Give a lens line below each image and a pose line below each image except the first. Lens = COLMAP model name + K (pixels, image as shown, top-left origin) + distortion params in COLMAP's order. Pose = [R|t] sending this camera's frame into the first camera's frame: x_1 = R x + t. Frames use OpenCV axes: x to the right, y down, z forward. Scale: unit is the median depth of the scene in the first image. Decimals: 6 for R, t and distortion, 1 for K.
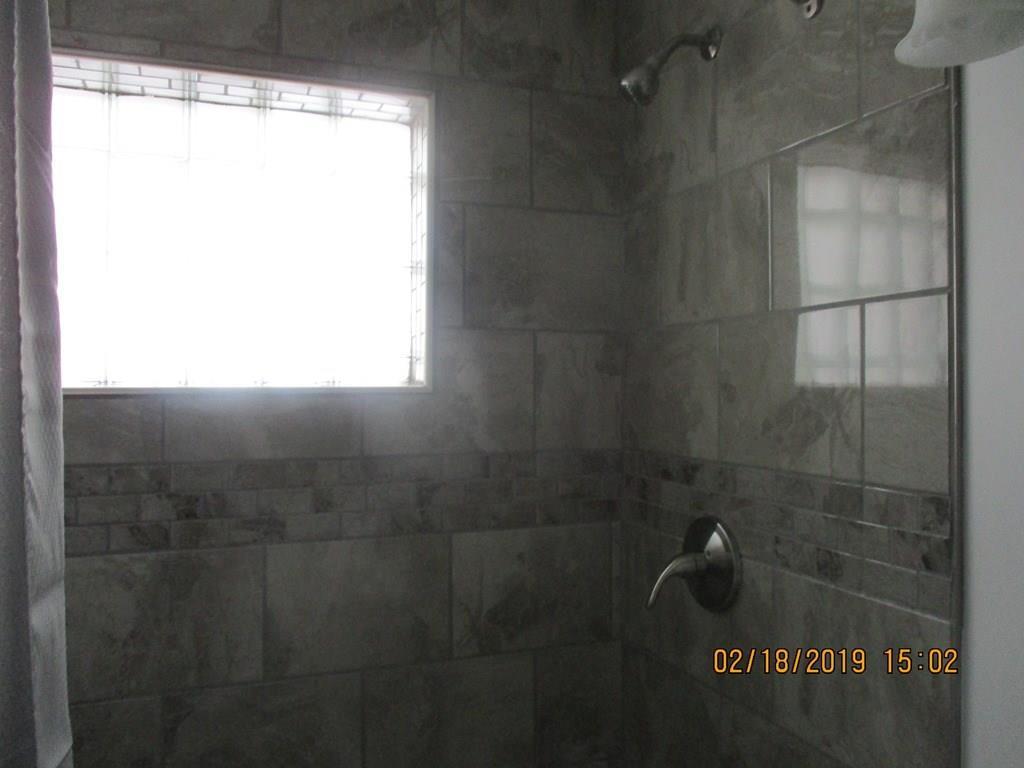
lens RADIAL K [[861.4, 0, 512.4], [0, 861.4, 379.8], [0, 0, 1]] dist [-0.018423, -0.000079]
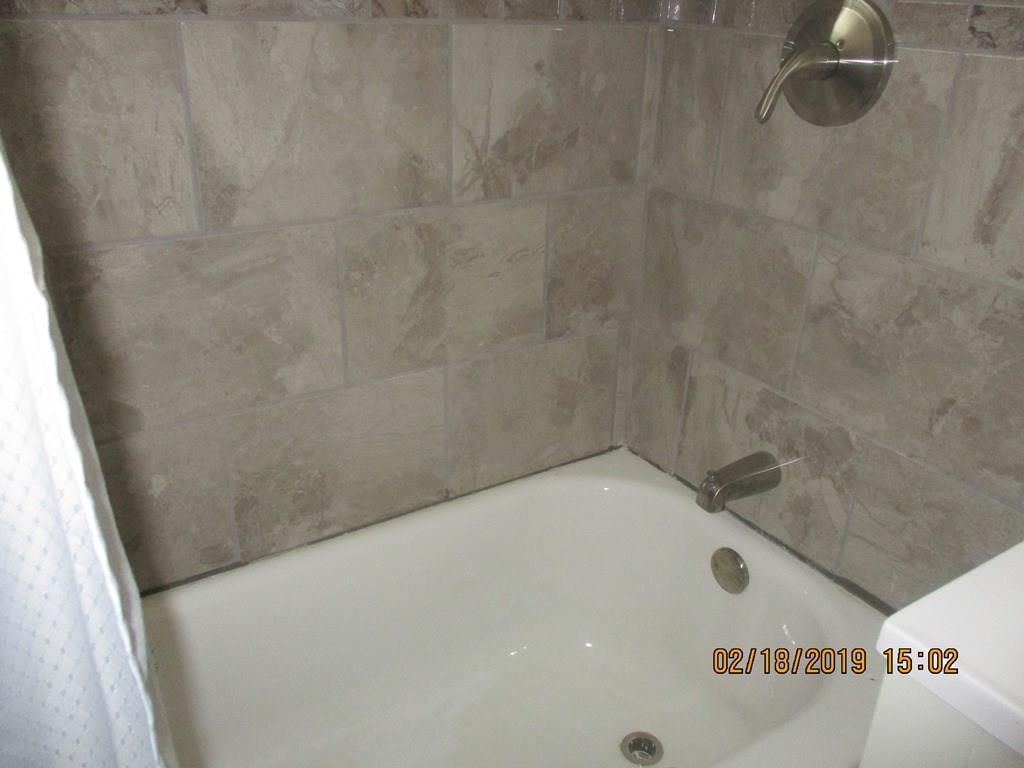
lens RADIAL K [[861.4, 0, 521.8], [0, 861.4, 376.3], [0, 0, 1]] dist [-0.018423, -0.000079]
pose [[0.969564, -0.058387, 0.237772, -0.203657], [-0.046697, 0.909223, 0.413681, 0.154431], [-0.240342, -0.412194, 0.878824, 0.282948]]
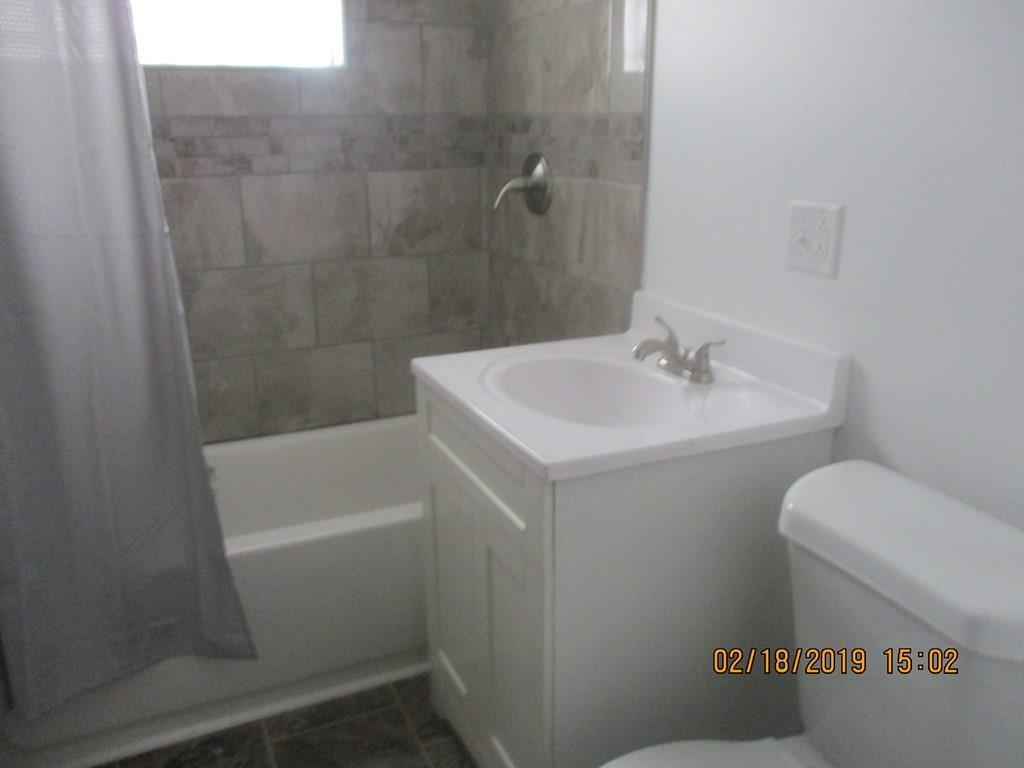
lens RADIAL K [[861.4, 0, 511.8], [0, 861.4, 373.5], [0, 0, 1]] dist [-0.018423, -0.000079]
pose [[0.997472, -0.022096, 0.067545, 0.070245], [0.001245, 0.955725, 0.294257, 0.078922], [-0.071056, -0.293429, 0.953336, -0.521357]]
